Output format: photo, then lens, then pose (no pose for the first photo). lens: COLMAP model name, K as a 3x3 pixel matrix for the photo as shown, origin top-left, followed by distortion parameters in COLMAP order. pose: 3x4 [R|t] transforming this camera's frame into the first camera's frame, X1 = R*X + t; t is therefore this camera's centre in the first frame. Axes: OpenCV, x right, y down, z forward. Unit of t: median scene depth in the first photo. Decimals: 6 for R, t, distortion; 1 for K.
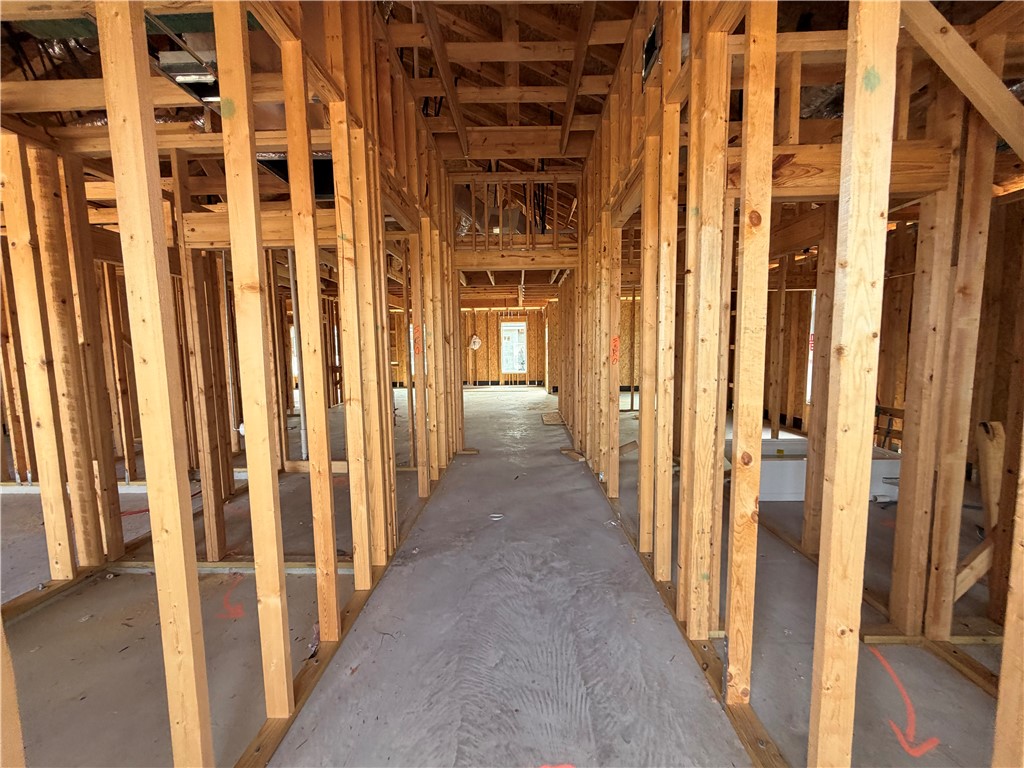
lens RADIAL K [[408.2, 0, 509.1], [0, 408.2, 384.6], [0, 0, 1]] dist [-0.000075, -0.000050]
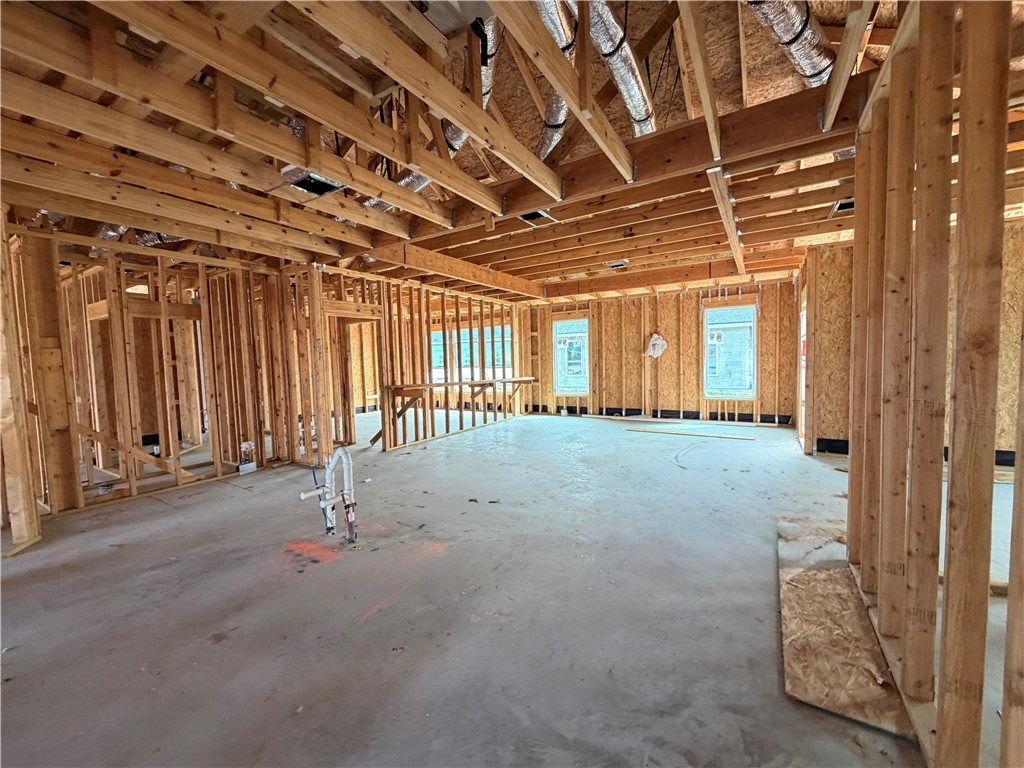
lens RADIAL K [[408.2, 0, 511.8], [0, 408.2, 383.7], [0, 0, 1]] dist [-0.000075, -0.000050]
pose [[0.866416, 0.020584, -0.498898, 0.033159], [-0.032364, 0.999364, -0.014972, -0.031830], [0.498272, 0.029119, 0.866532, 0.379826]]
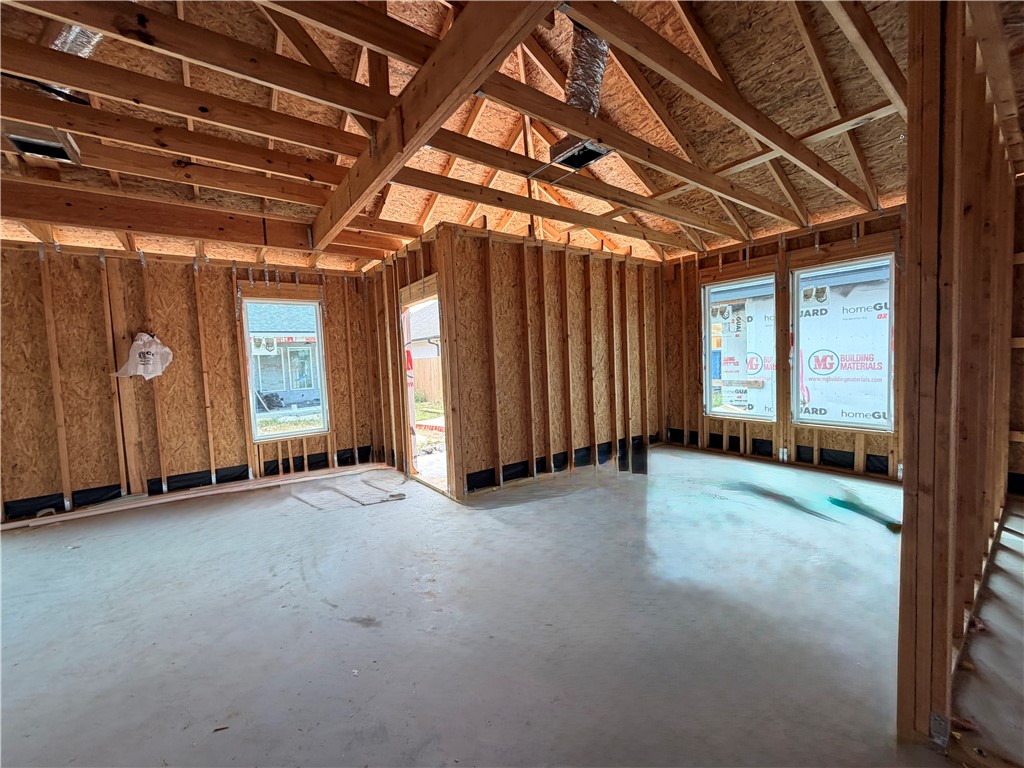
lens RADIAL K [[408.2, 0, 513.6], [0, 408.2, 382.6], [0, 0, 1]] dist [-0.000075, -0.000050]
pose [[0.782615, -0.053023, 0.620244, -0.058674], [0.087442, 0.995851, -0.025200, -0.051331], [-0.616335, 0.073958, 0.784004, 0.589222]]
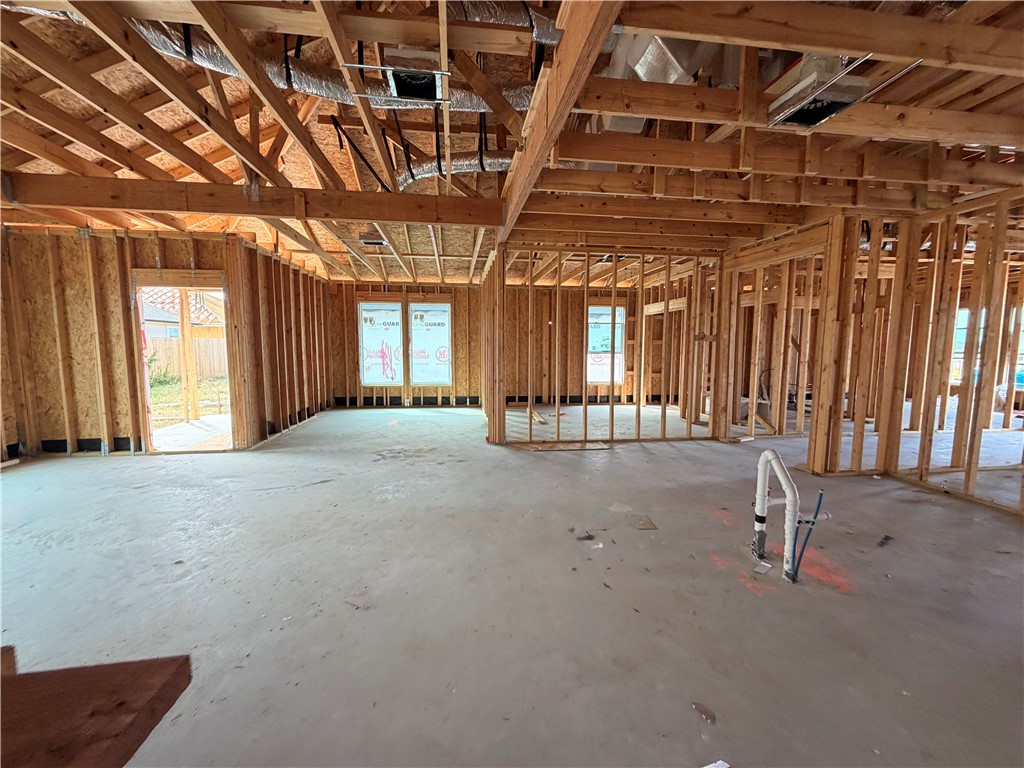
lens RADIAL K [[408.2, 0, 510.3], [0, 408.2, 384.7], [0, 0, 1]] dist [-0.000075, -0.000050]
pose [[-0.163534, -0.080752, 0.983227, -0.311054], [0.091676, 0.991088, 0.096645, -0.053465], [-0.982269, 0.105943, -0.154674, 0.660406]]
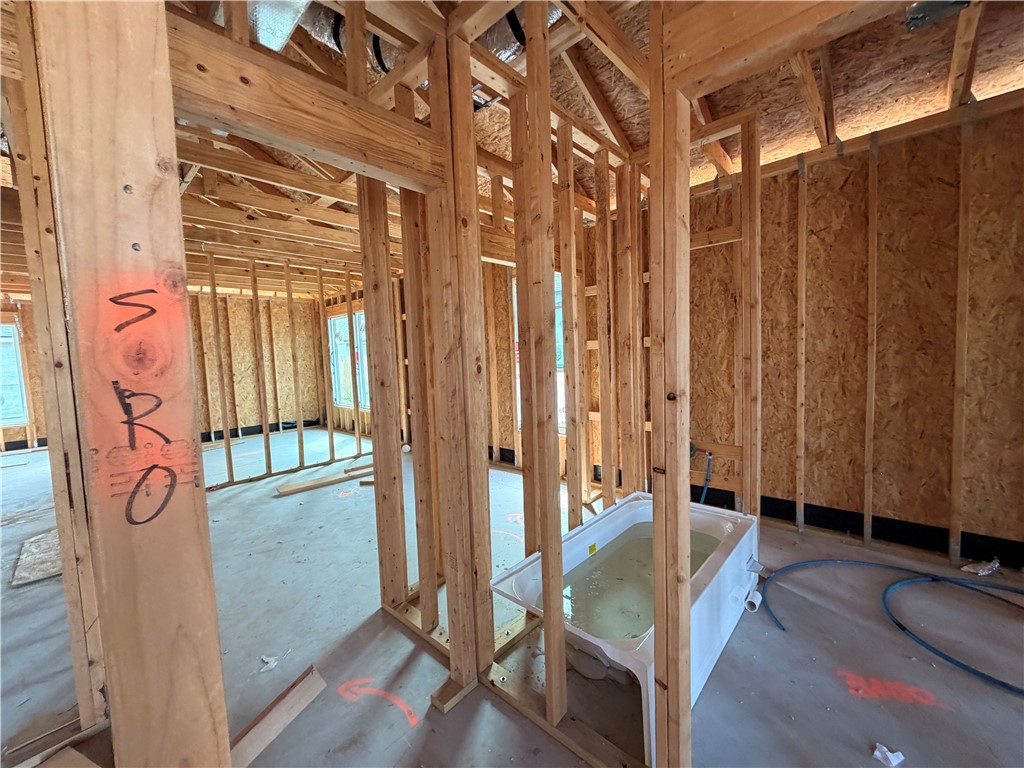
lens RADIAL K [[408.2, 0, 512.2], [0, 408.2, 382.4], [0, 0, 1]] dist [-0.000075, -0.000050]
pose [[0.657013, -0.062562, 0.751279, 0.061073], [0.099334, 0.995046, -0.004009, -0.019177], [-0.747306, 0.077262, 0.659973, 0.213947]]
